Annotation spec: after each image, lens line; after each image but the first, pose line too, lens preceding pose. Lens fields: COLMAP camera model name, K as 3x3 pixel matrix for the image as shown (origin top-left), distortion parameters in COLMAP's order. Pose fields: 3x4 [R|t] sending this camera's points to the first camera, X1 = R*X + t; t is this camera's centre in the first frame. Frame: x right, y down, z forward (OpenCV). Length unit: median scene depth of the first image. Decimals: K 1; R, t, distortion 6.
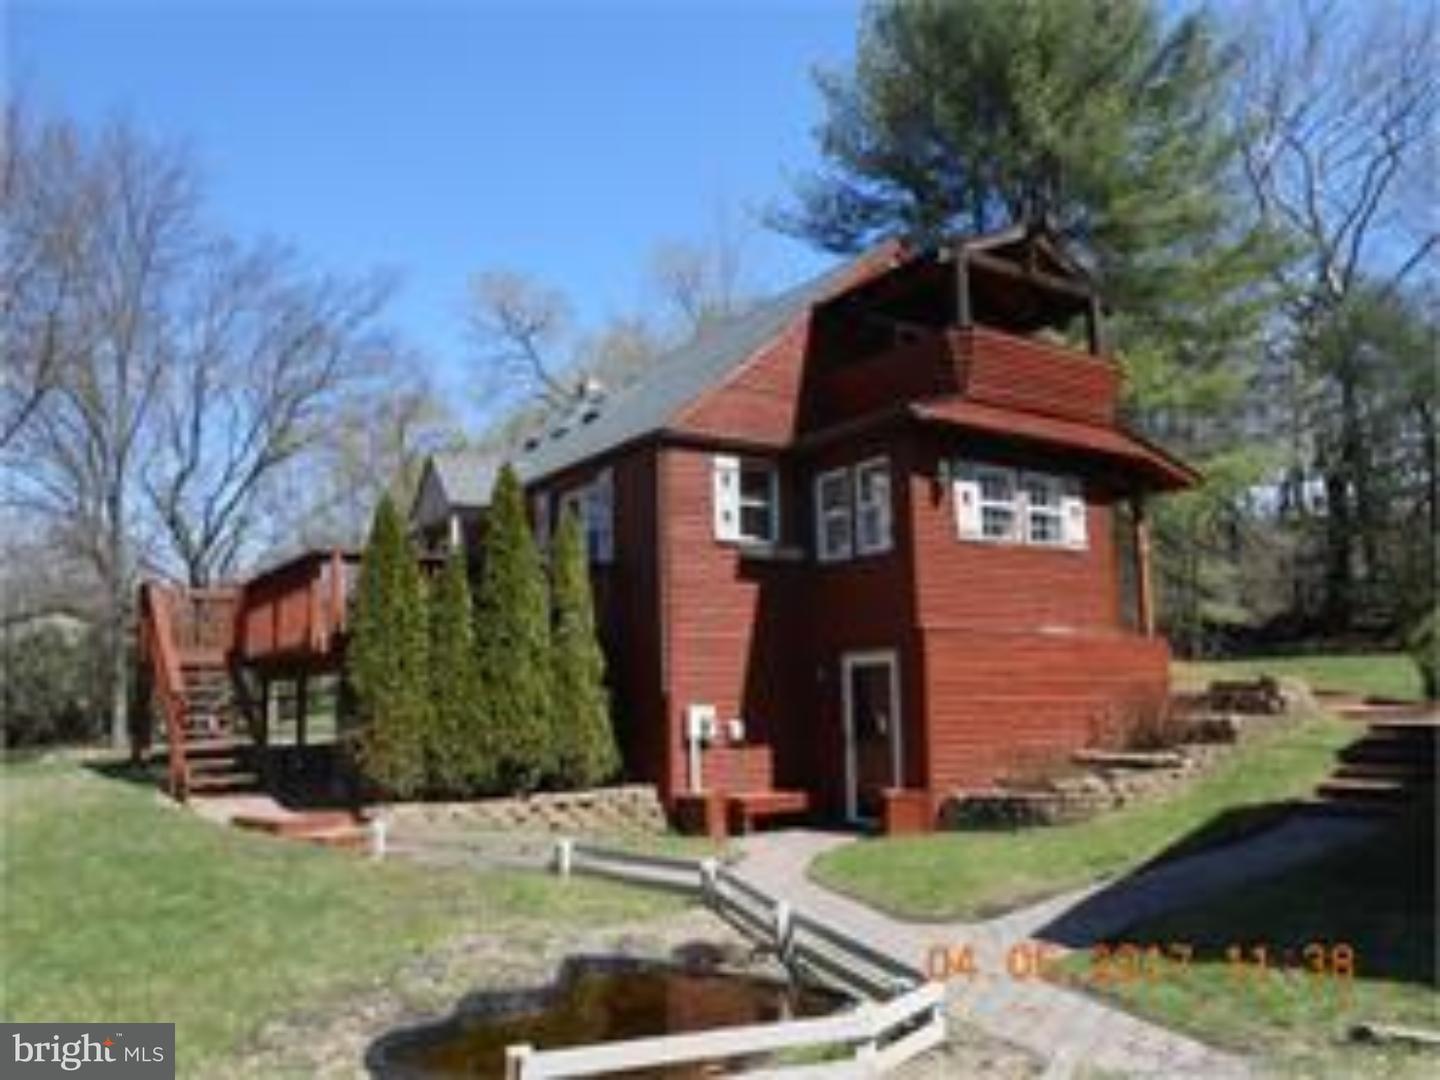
lens RADIAL K [[1225.2, 0, 719.1], [0, 1225.2, 538.7], [0, 0, 1]] dist [-0.000307, -0.026117]
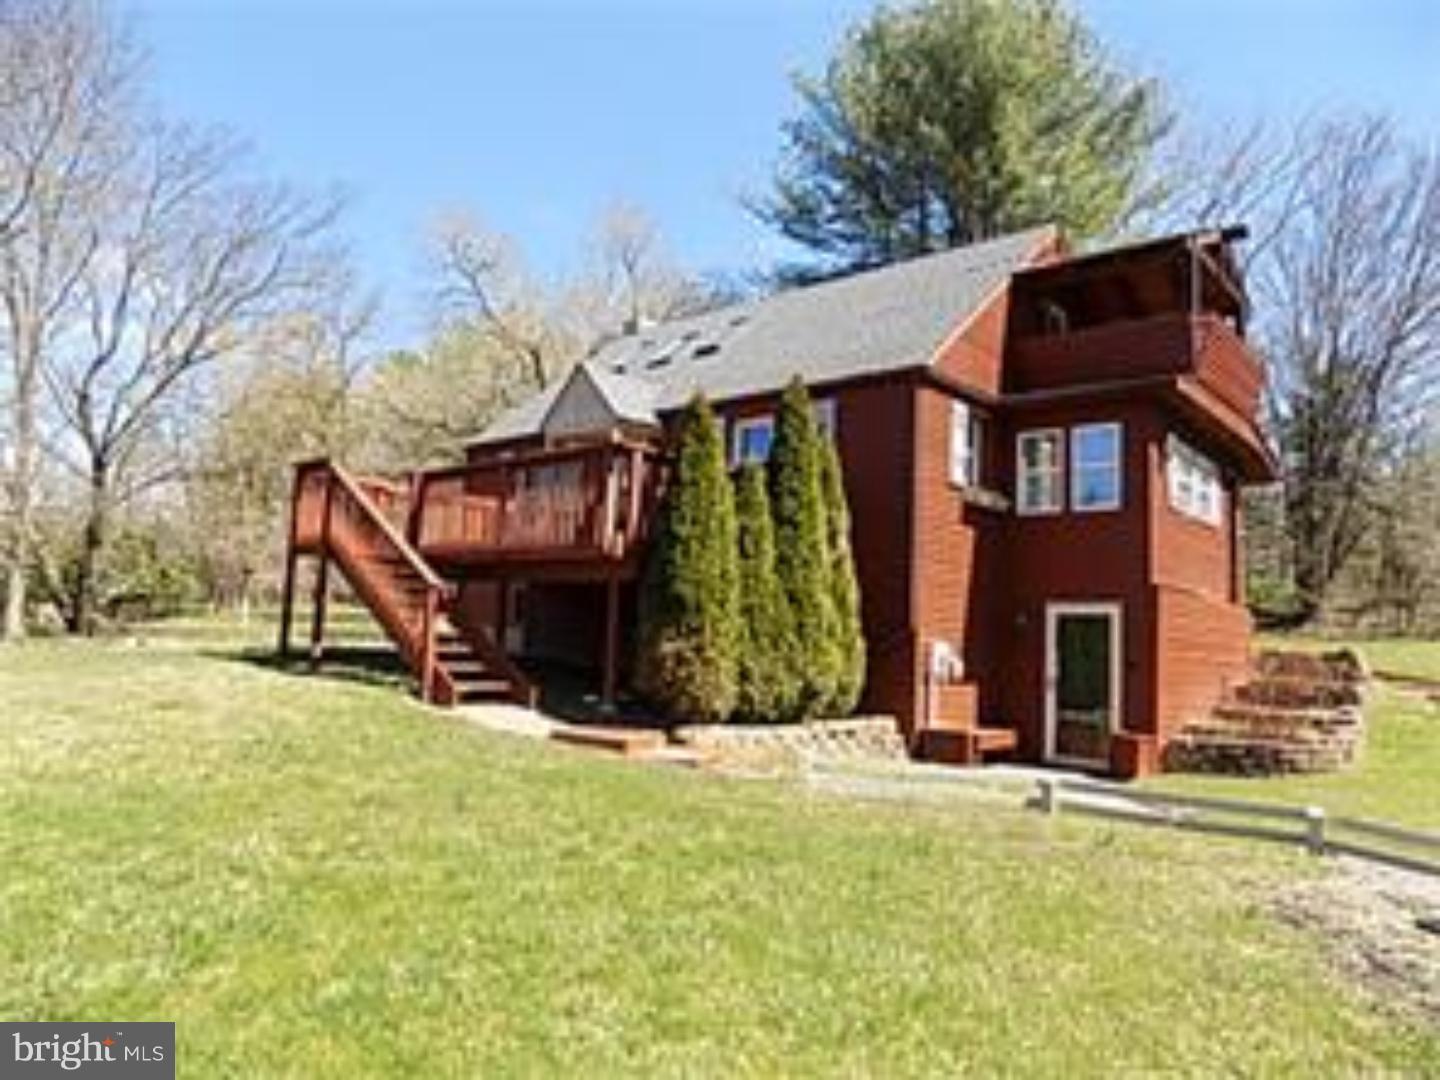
lens RADIAL K [[1035.9, 0, 720.3], [0, 1035.9, 546.8], [0, 0, 1]] dist [-0.001449, 0.003705]
pose [[0.960992, 0.093273, 0.260374, -0.424394], [-0.103454, 0.994304, 0.025643, 0.054762], [-0.256499, -0.051579, 0.965167, 0.220591]]
